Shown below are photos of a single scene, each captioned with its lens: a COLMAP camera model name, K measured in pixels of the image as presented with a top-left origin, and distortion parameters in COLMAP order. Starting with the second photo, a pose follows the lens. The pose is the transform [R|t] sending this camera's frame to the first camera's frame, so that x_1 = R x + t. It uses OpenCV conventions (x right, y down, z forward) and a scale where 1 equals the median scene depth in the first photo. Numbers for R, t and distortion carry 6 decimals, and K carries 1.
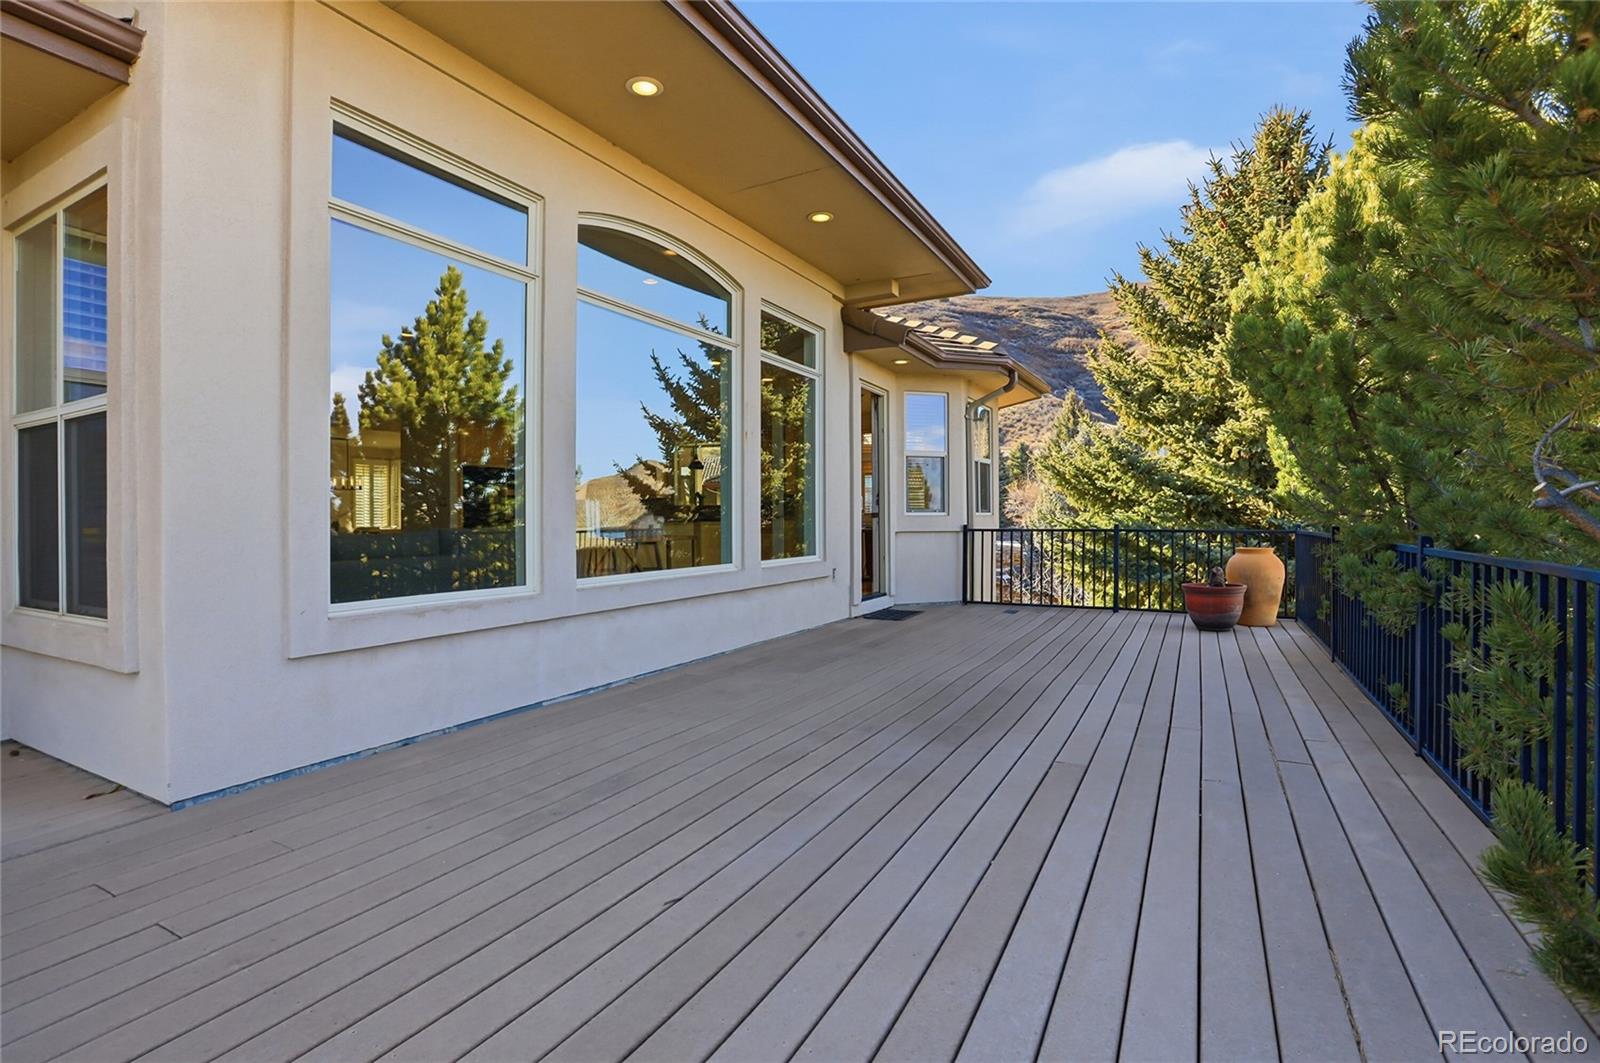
lens RADIAL K [[732.1, 0, 803.2], [0, 732.1, 519.6], [0, 0, 1]] dist [-0.043862, 0.013206]
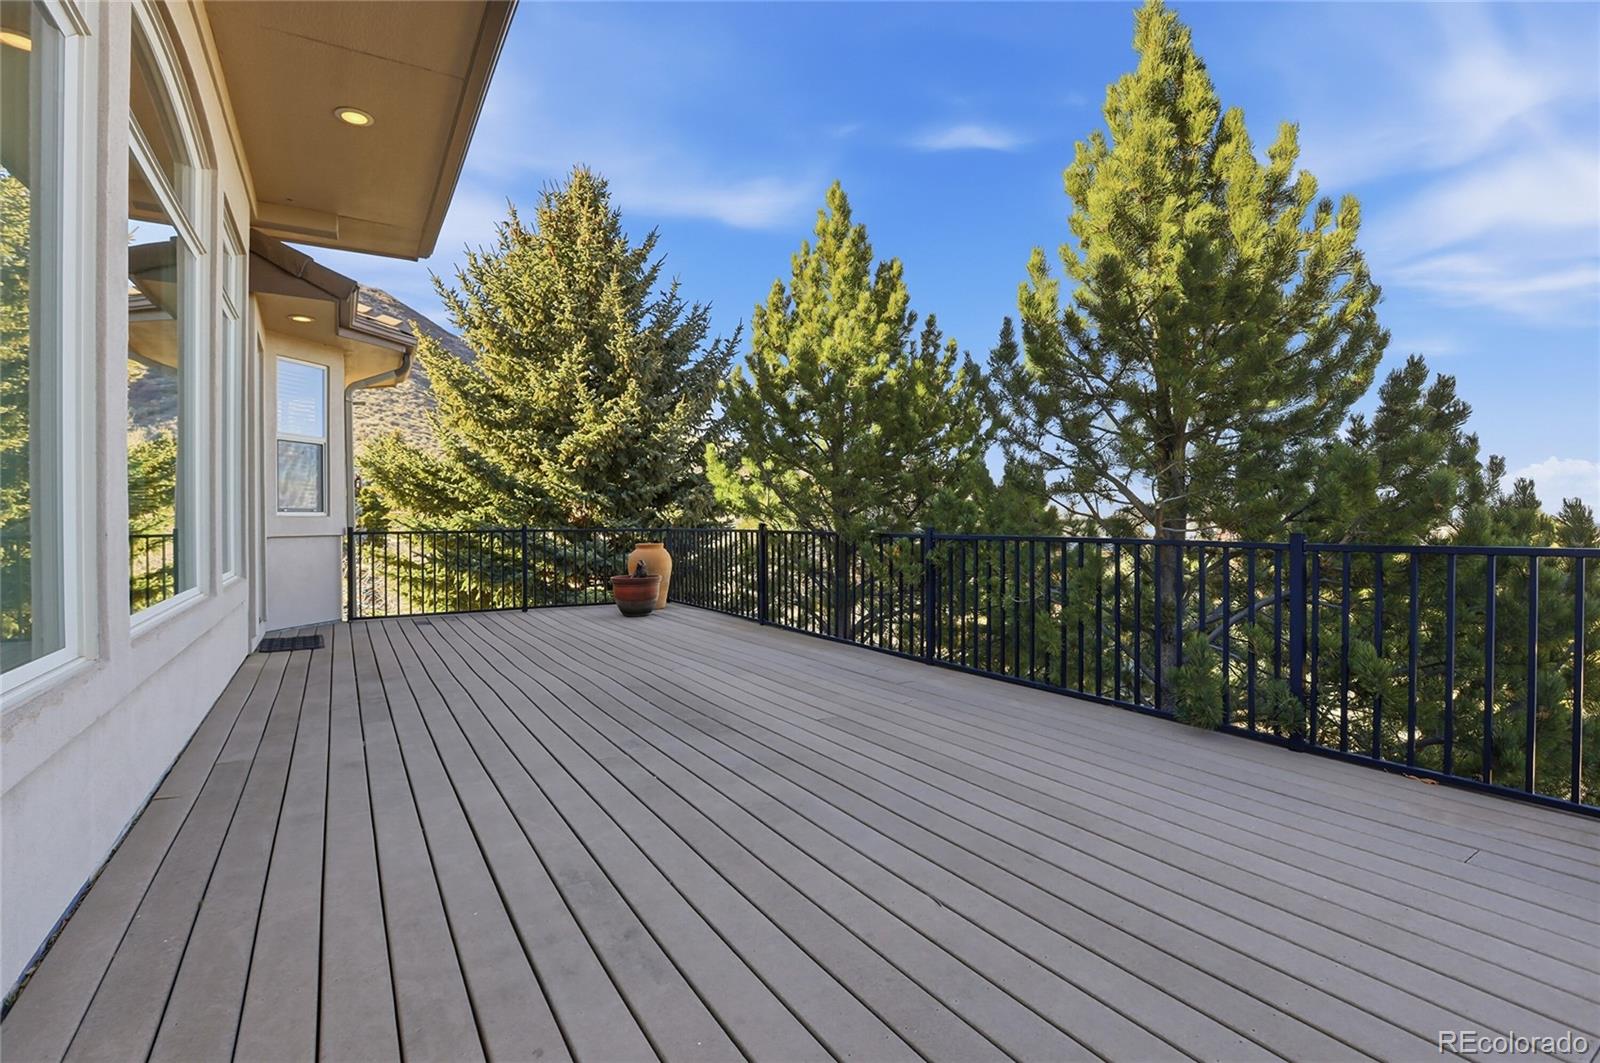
lens RADIAL K [[732.1, 0, 799.9], [0, 732.1, 530.4], [0, 0, 1]] dist [-0.043862, 0.013206]
pose [[0.511921, -0.012679, 0.858939, -0.198882], [0.003784, 0.999915, 0.012505, 0.002073], [-0.859024, -0.003152, 0.511926, 0.117435]]
